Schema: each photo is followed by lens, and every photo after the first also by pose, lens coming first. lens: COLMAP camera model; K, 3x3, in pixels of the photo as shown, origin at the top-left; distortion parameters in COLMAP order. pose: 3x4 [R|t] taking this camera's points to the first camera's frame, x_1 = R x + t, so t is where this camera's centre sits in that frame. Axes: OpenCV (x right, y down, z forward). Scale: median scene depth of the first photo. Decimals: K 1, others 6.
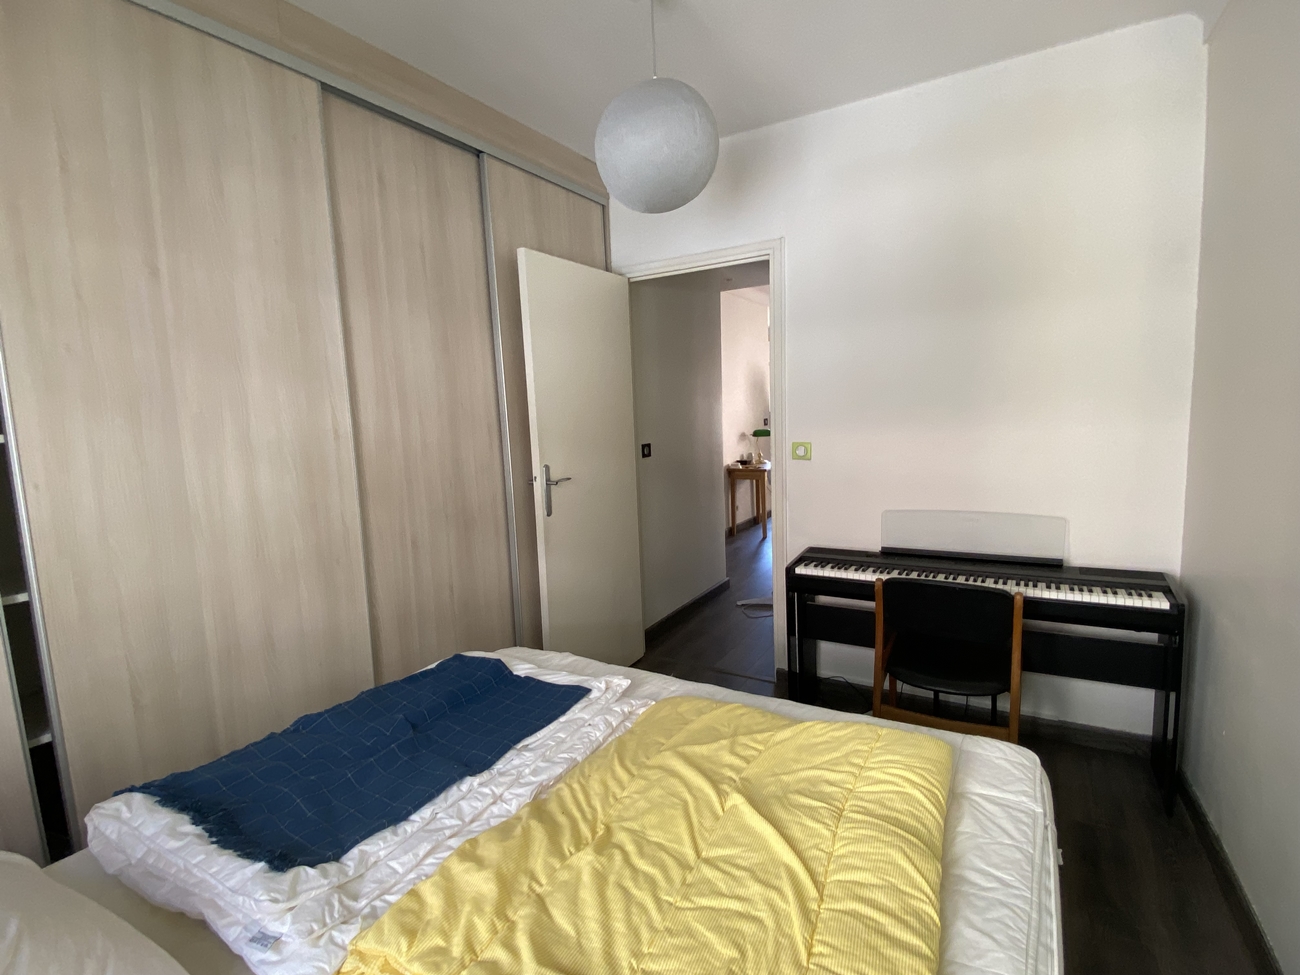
lens RADIAL K [[647.2, 0, 650.0], [0, 647.2, 487.5], [0, 0, 1]] dist [0.000748, 0.000067]
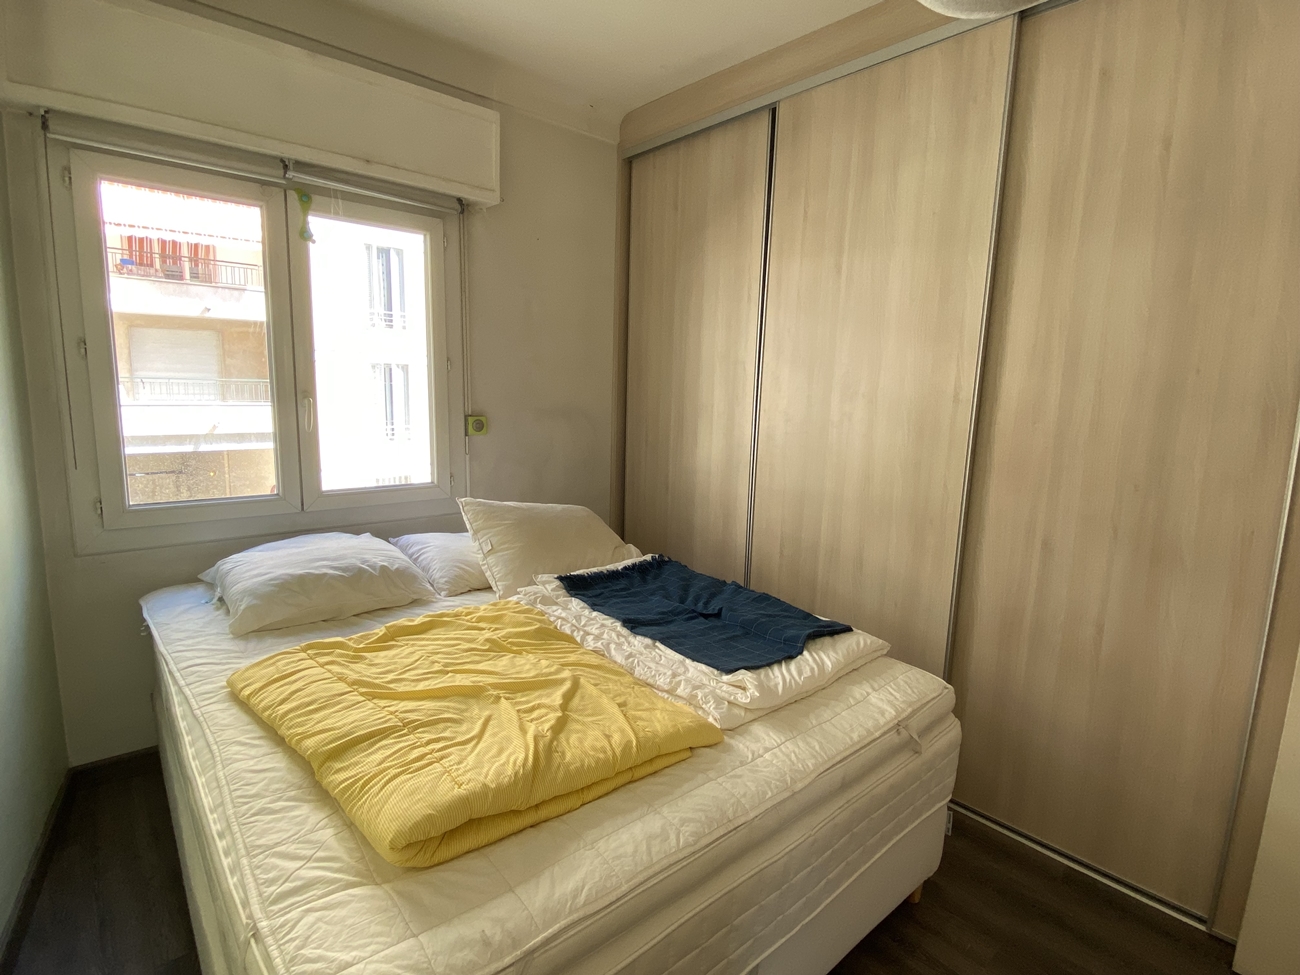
lens RADIAL K [[647.2, 0, 650.0], [0, 647.2, 487.5], [0, 0, 1]] dist [0.000748, 0.000067]
pose [[-0.331151, 0.172291, -0.927715, 0.722174], [-0.142246, 0.962837, 0.229589, -0.132881], [0.932794, 0.207992, -0.294336, 1.053613]]
